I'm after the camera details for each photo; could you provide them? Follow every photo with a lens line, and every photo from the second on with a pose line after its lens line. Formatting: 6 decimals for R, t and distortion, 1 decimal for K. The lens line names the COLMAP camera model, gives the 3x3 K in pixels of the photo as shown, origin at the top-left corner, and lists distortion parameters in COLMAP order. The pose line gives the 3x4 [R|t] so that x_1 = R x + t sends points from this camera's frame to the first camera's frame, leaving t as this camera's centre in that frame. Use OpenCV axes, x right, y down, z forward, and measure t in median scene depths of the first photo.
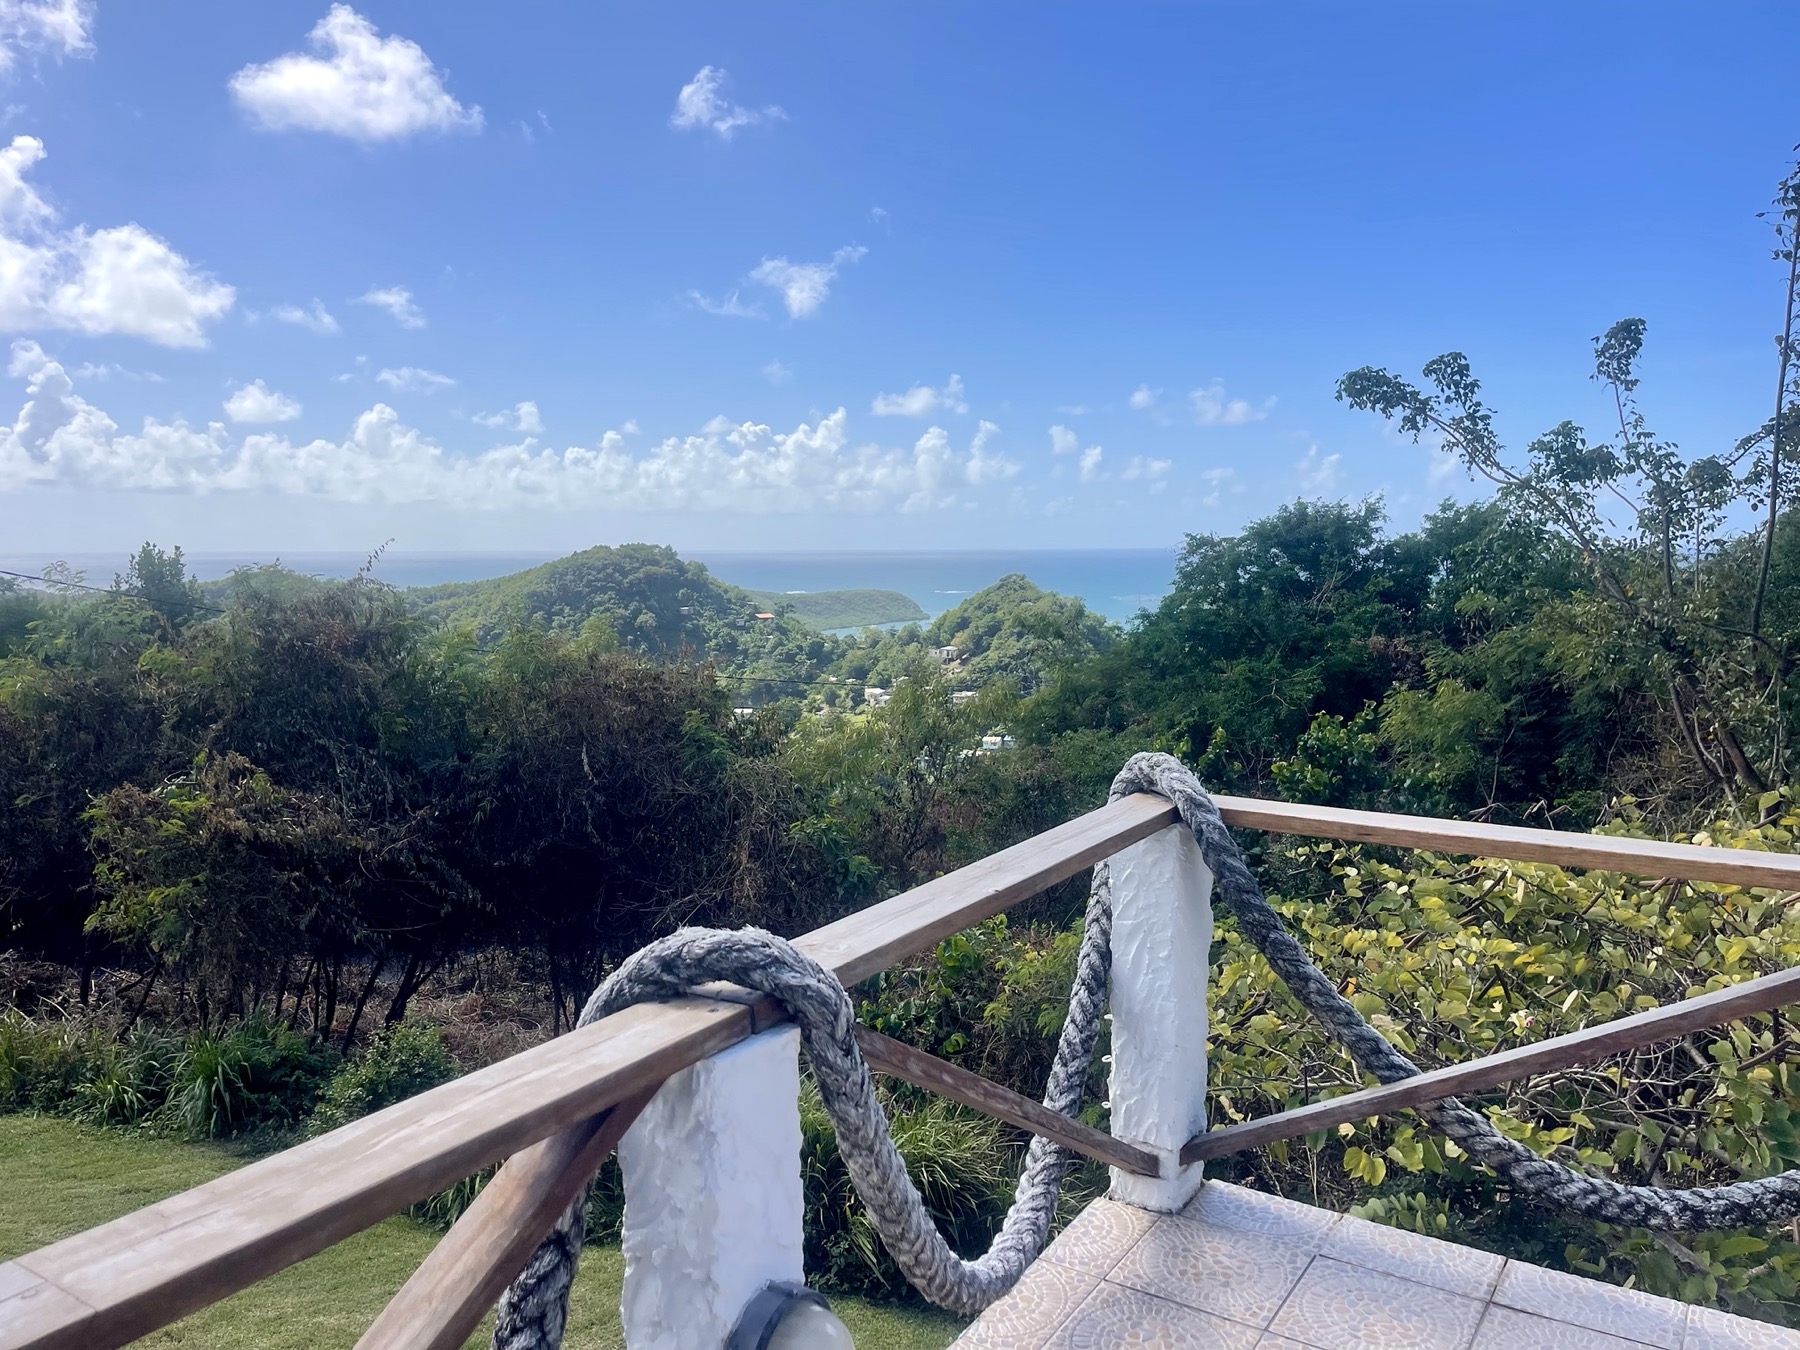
lens RADIAL K [[1367.1, 0, 896.9], [0, 1367.1, 672.1], [0, 0, 1]] dist [0.030223, 0.003793]
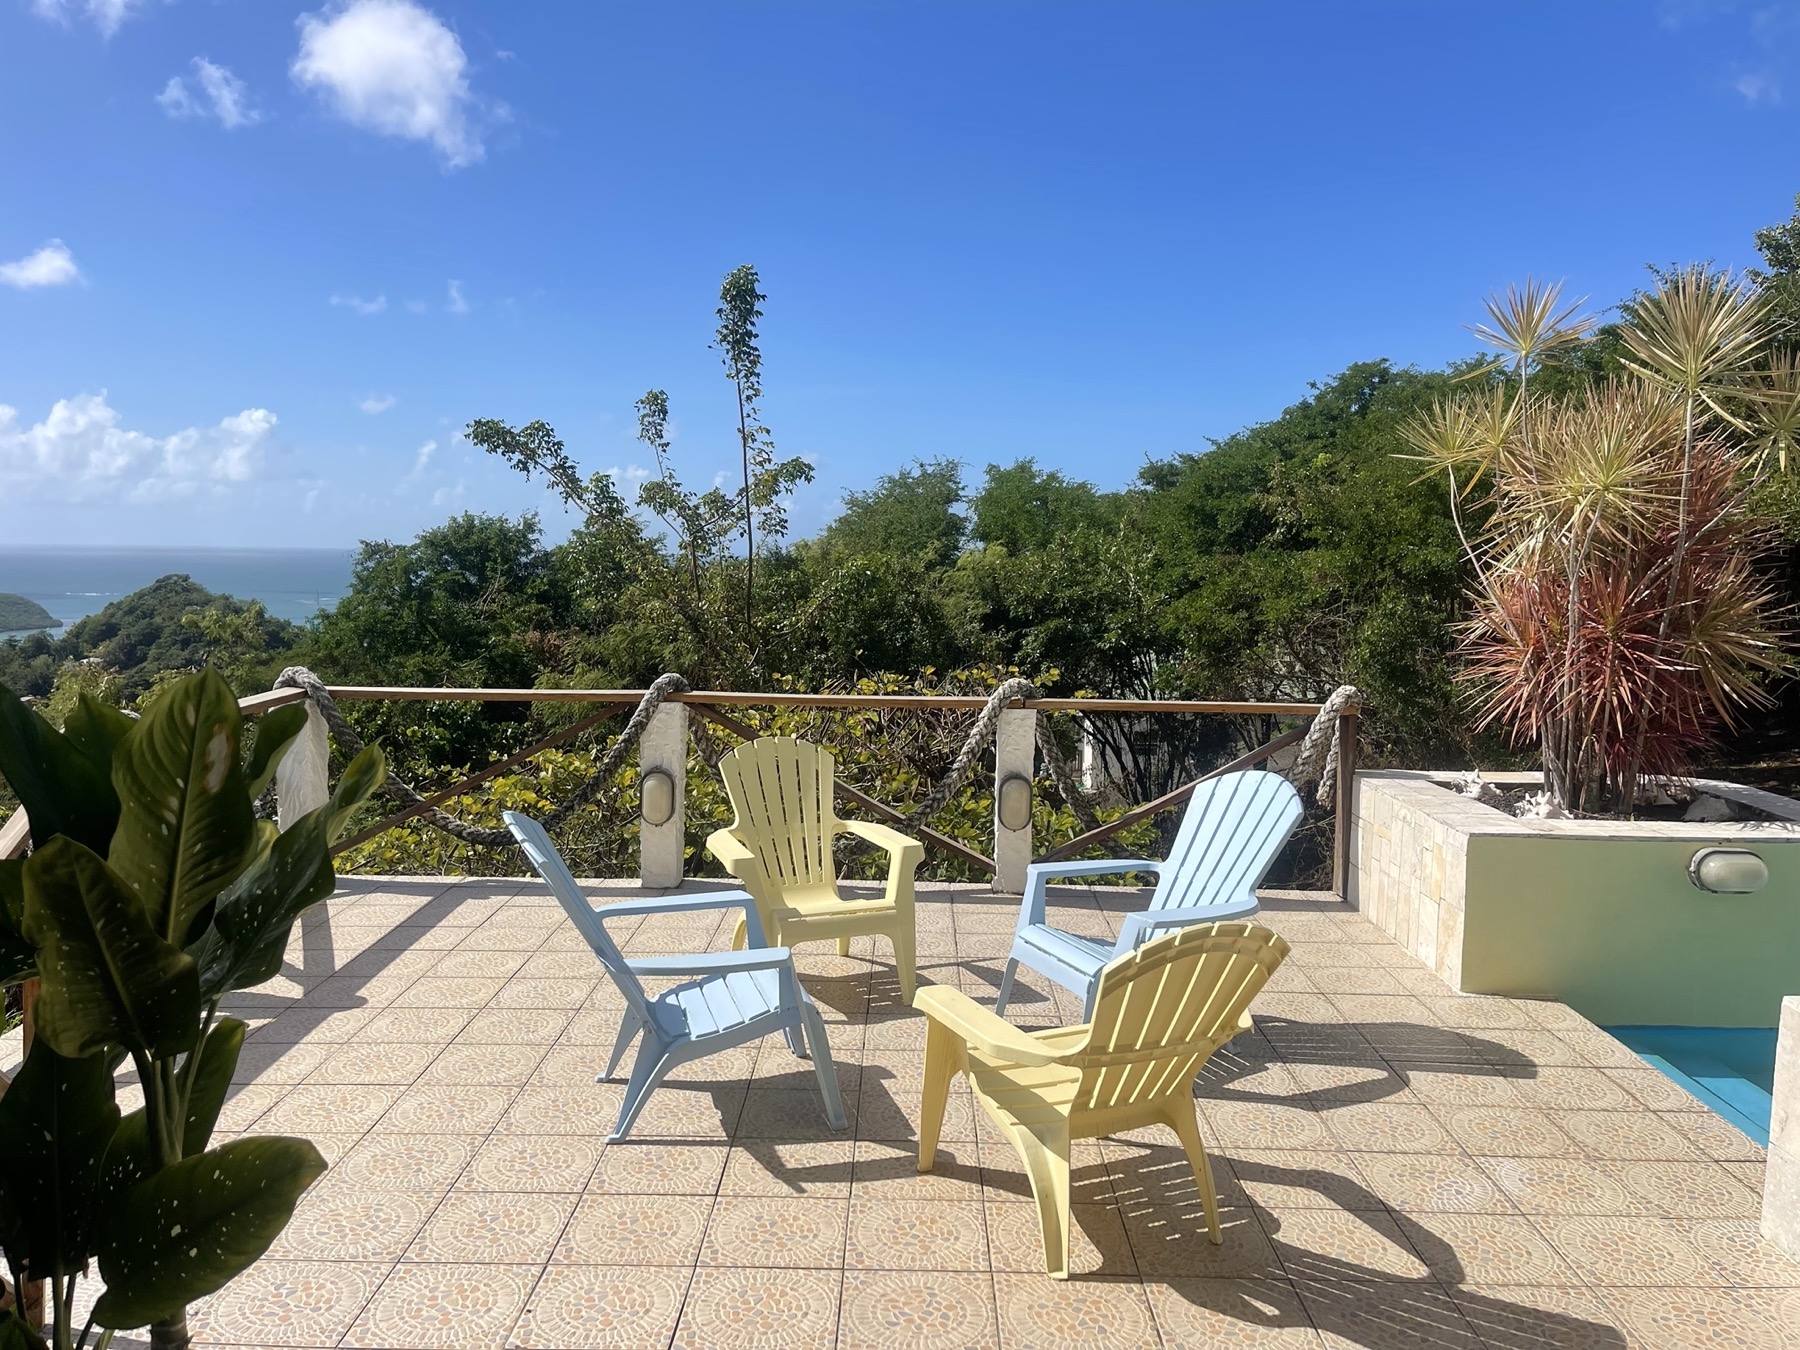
lens RADIAL K [[1367.1, 0, 891.2], [0, 1367.1, 688.6], [0, 0, 1]] dist [0.030223, 0.003793]
pose [[0.845408, -0.035290, 0.532953, -0.019993], [0.030379, 0.999377, 0.017985, 0.010537], [-0.533256, 0.000986, 0.845954, -0.156160]]
